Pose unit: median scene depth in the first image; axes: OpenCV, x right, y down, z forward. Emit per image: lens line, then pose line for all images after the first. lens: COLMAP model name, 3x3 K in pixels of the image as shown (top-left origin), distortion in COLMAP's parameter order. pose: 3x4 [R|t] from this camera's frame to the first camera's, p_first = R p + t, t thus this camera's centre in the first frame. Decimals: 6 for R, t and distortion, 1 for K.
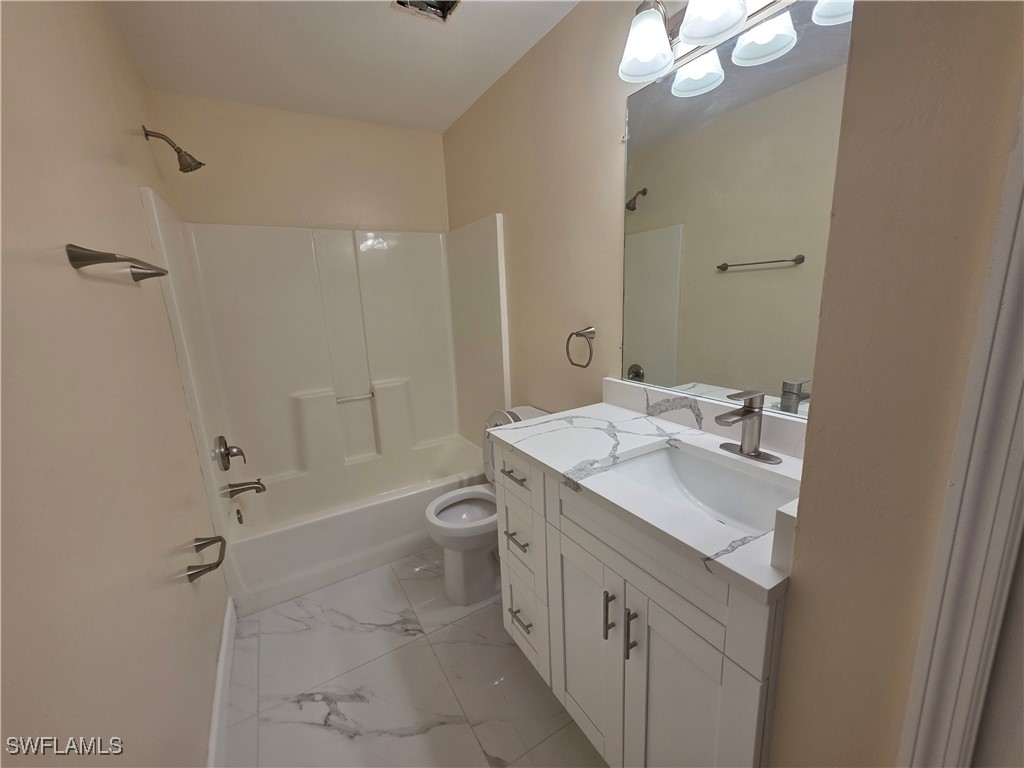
lens RADIAL K [[407.8, 0, 513.9], [0, 407.8, 389.3], [0, 0, 1]] dist [0.000783, 0.000110]
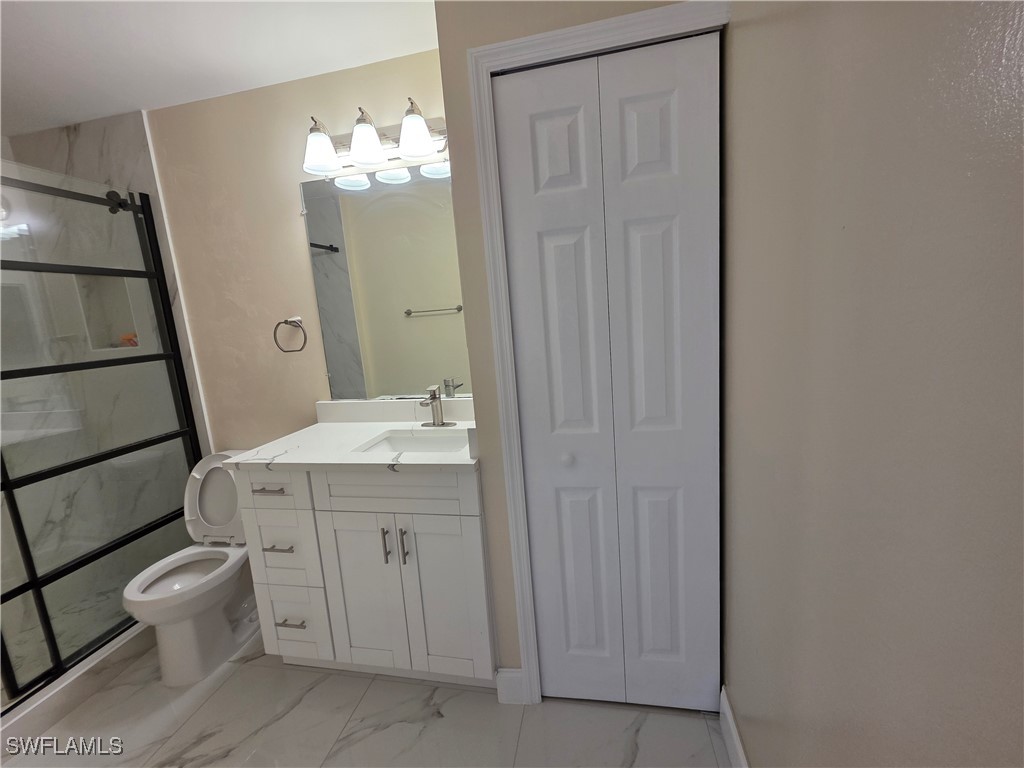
lens RADIAL K [[422.8, 0, 510.0], [0, 422.8, 380.1], [0, 0, 1]] dist [-0.001641, 0.000097]
pose [[0.684922, -0.110680, 0.720161, -0.389927], [0.201760, 0.978556, -0.041495, 0.107701], [-0.700125, 0.173721, 0.692565, -0.360456]]
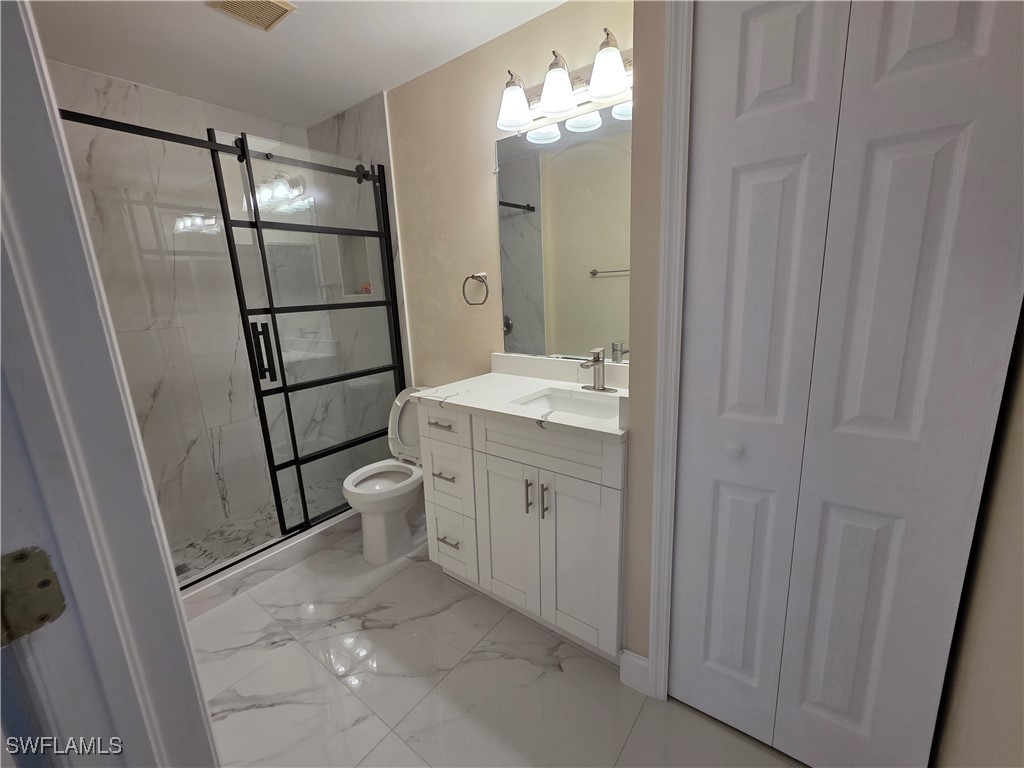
lens RADIAL K [[422.8, 0, 510.0], [0, 422.8, 380.1], [0, 0, 1]] dist [-0.001641, 0.000097]
pose [[0.933353, -0.062038, 0.353557, -0.286037], [0.073413, 0.997124, -0.018839, 0.124733], [-0.351372, 0.043540, 0.935223, -0.360479]]
